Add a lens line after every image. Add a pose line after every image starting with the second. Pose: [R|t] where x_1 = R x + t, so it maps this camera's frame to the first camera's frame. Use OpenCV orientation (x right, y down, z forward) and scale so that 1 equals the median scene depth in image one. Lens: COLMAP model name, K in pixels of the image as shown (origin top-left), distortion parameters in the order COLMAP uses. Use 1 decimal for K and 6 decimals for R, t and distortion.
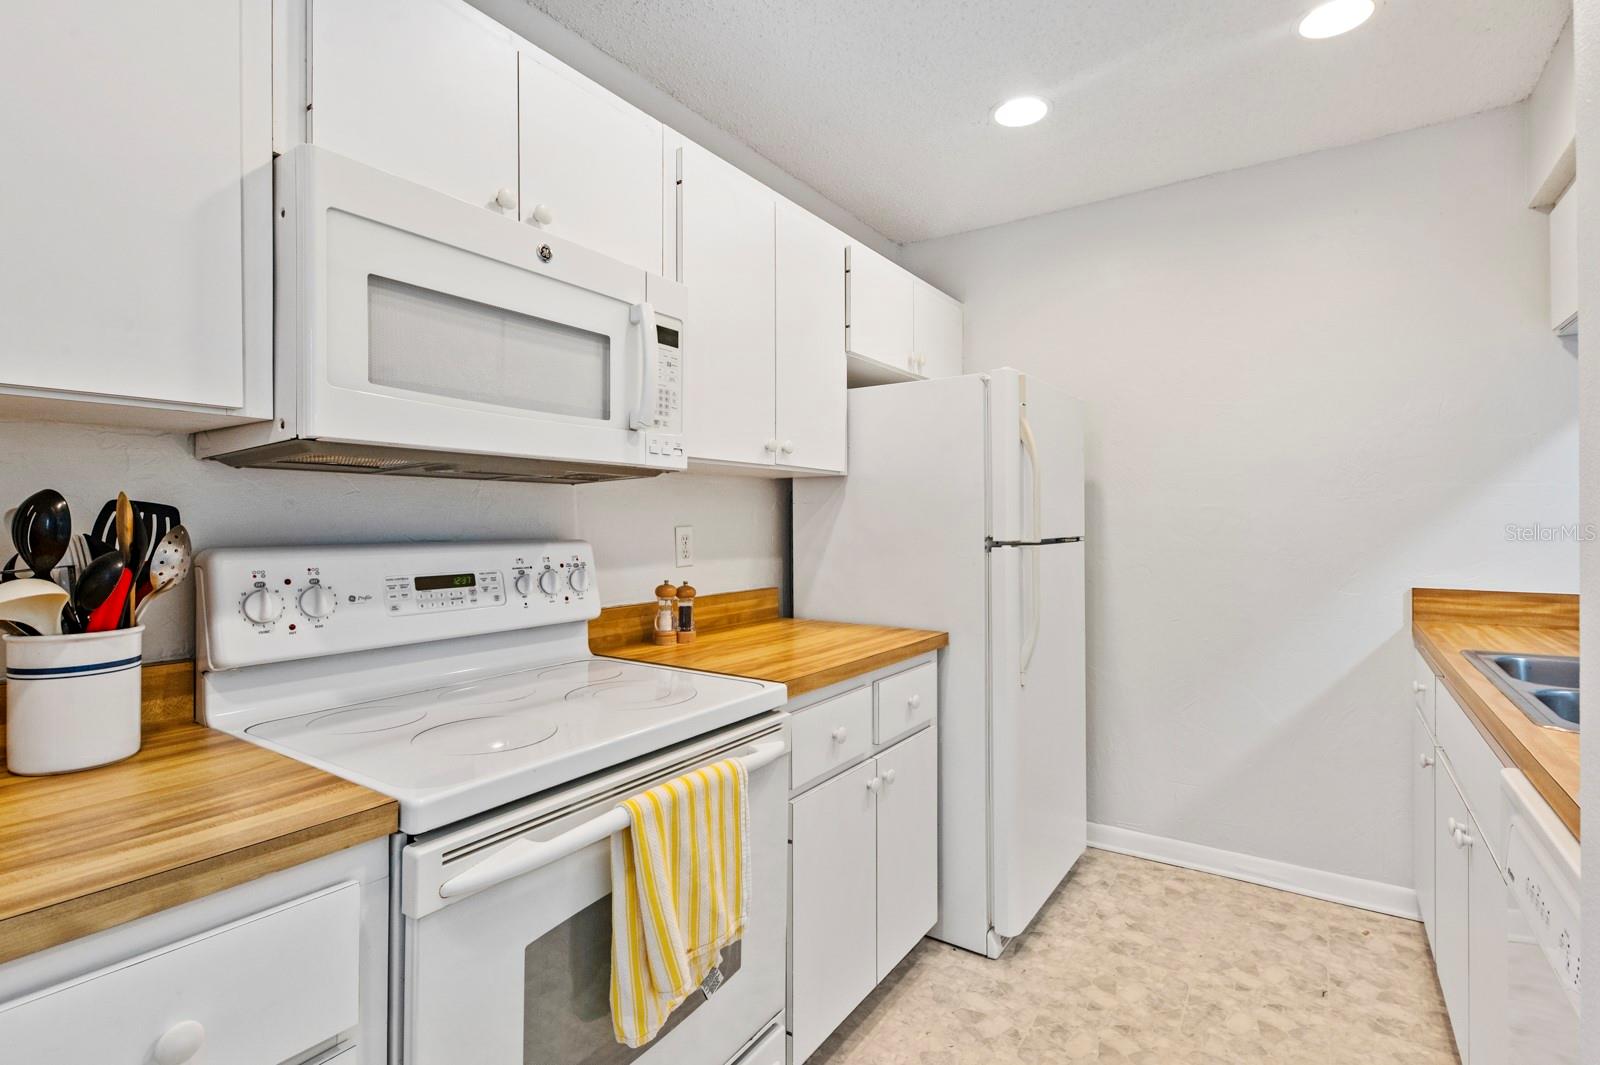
lens RADIAL K [[750.0, 0, 810.0], [0, 750.0, 518.7], [0, 0, 1]] dist [0.012991, -0.003020]
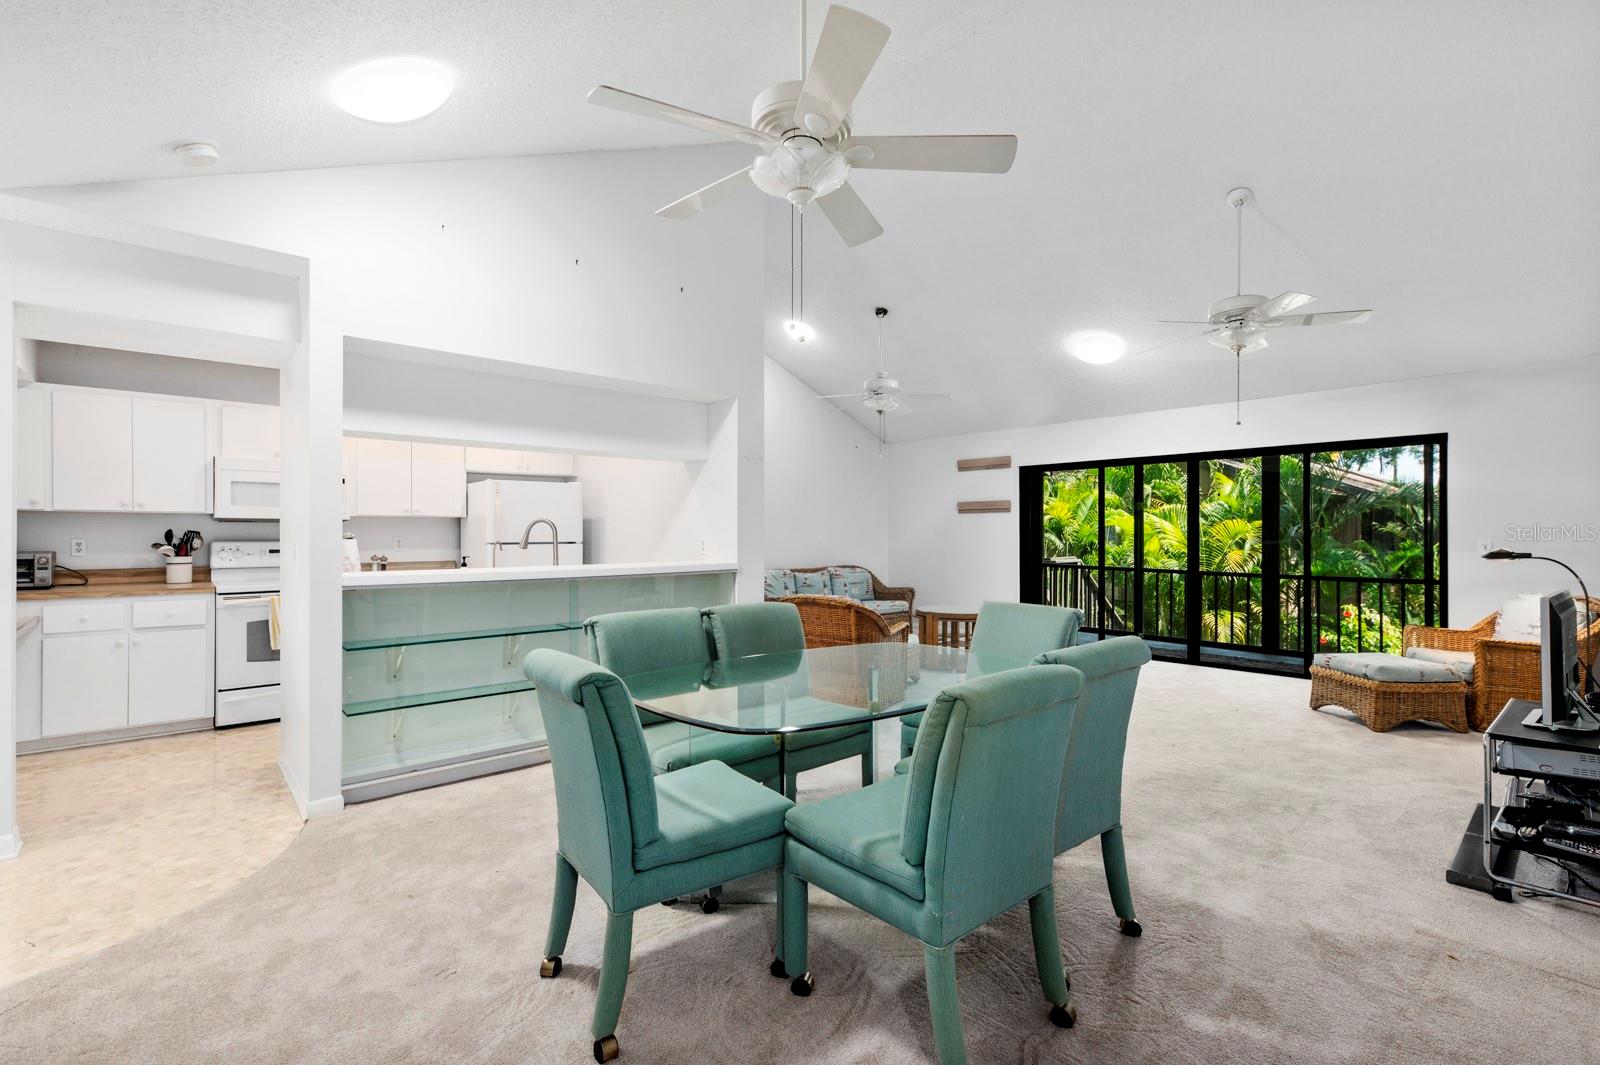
lens RADIAL K [[711.9, 0, 804.9], [0, 711.9, 535.5], [0, 0, 1]] dist [0.013351, -0.003901]
pose [[0.964666, 0.005692, -0.263416, 2.236370], [-0.003009, 0.999939, 0.010588, -0.029215], [0.263460, -0.009421, 0.964624, -1.303310]]
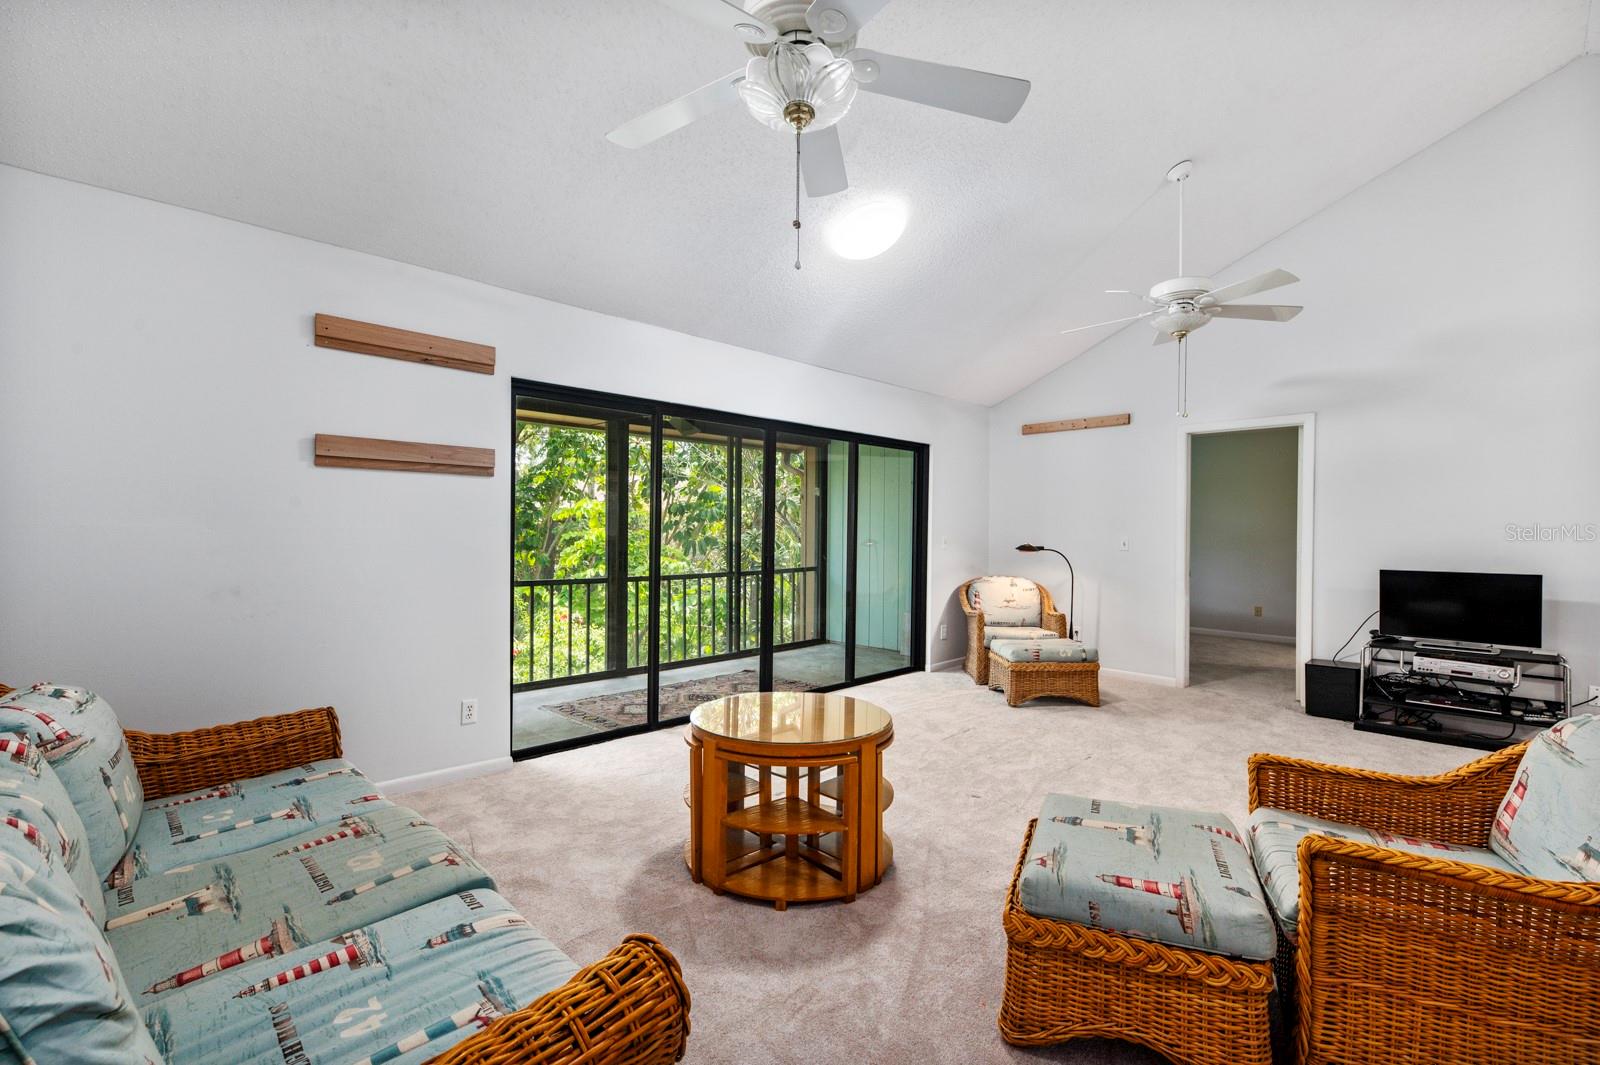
lens RADIAL K [[711.9, 0, 808.0], [0, 711.9, 536.0], [0, 0, 1]] dist [0.013351, -0.003901]
pose [[0.210250, 0.000025, 0.977648, 0.616658], [-0.018883, 0.999814, 0.004035, 0.005608], [-0.977465, -0.019309, 0.210211, 1.991422]]
